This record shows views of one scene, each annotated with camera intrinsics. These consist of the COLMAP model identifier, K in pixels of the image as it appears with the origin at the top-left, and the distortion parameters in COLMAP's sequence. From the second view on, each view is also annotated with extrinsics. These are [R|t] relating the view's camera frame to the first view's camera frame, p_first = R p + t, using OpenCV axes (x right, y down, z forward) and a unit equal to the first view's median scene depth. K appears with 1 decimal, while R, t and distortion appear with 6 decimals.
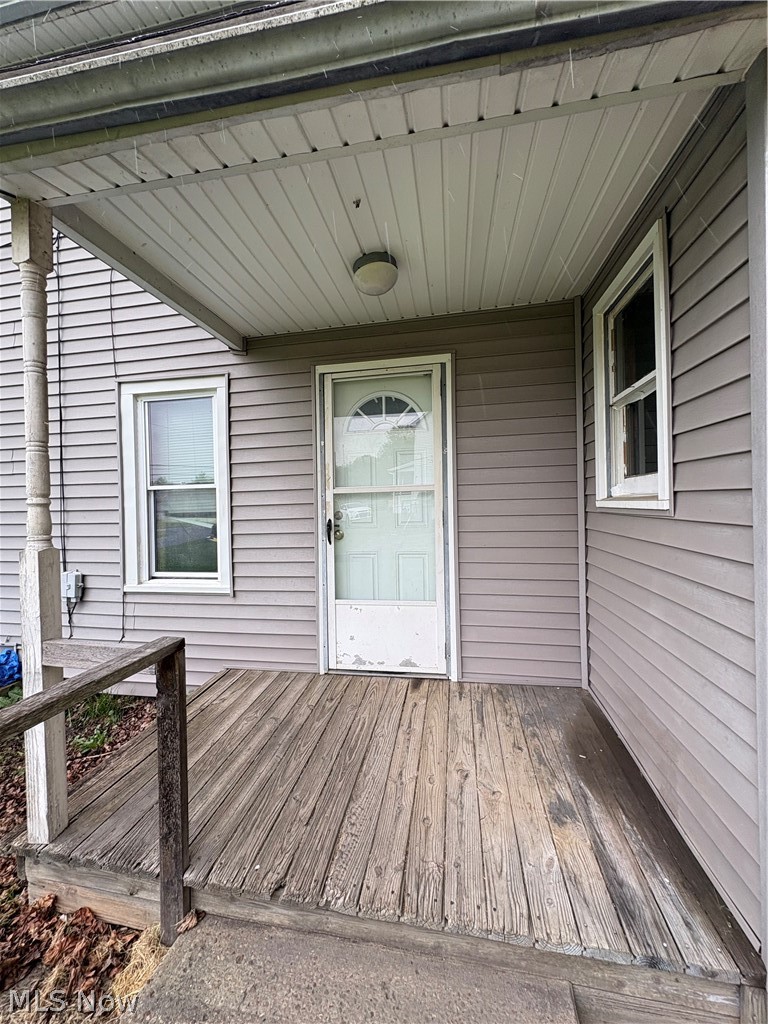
lens RADIAL K [[407.0, 0, 380.7], [0, 407.0, 505.0], [0, 0, 1]] dist [-0.000945, 0.000582]
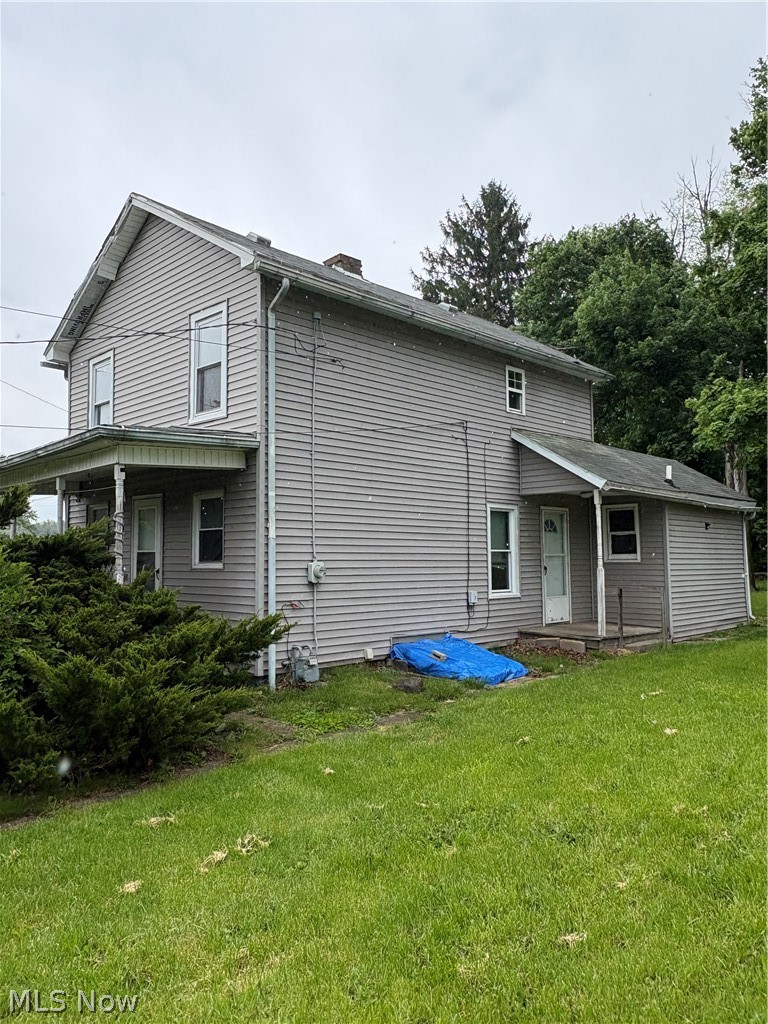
lens RADIAL K [[768.7, 0, 384.0], [0, 768.7, 511.6], [0, 0, 1]] dist [0.031210, -0.022659]
pose [[0.565347, 0.075322, 0.821407, -5.239531], [-0.000676, 0.995864, -0.090854, 0.151387], [-0.824853, 0.050809, 0.563060, -1.029036]]
